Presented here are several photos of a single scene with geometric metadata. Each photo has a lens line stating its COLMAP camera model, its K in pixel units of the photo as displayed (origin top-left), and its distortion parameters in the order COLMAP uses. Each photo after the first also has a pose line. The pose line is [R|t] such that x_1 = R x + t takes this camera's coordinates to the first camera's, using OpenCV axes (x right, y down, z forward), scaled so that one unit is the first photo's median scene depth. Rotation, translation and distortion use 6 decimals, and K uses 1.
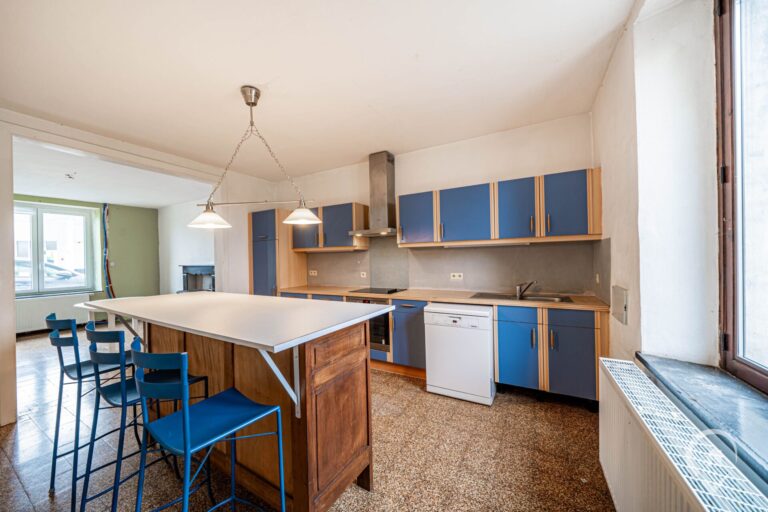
lens RADIAL K [[276.1, 0, 383.0], [0, 276.1, 259.0], [0, 0, 1]] dist [-0.000832, -0.000075]
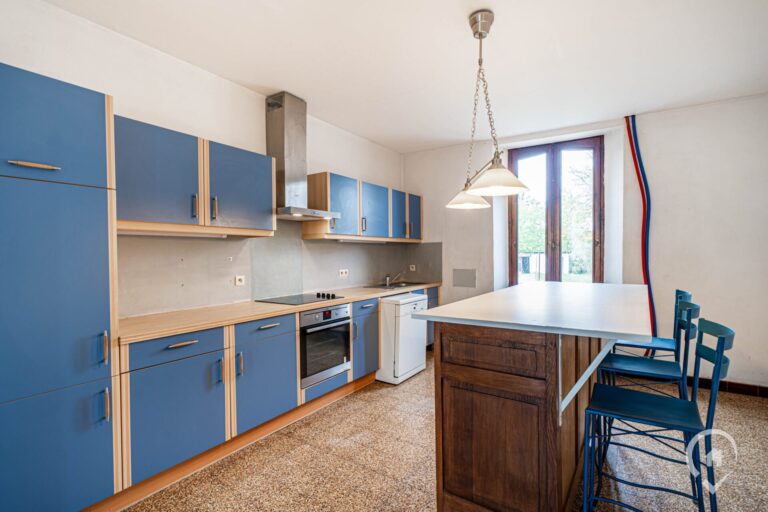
lens RADIAL K [[356.1, 0, 384.0], [0, 356.1, 256.0], [0, 0, 1]] dist [-0.000200, -0.000007]
pose [[0.084612, 0.017764, 0.996256, -1.006871], [0.008727, 0.999790, -0.018568, 0.030259], [-0.996376, 0.010265, 0.084439, 0.819704]]
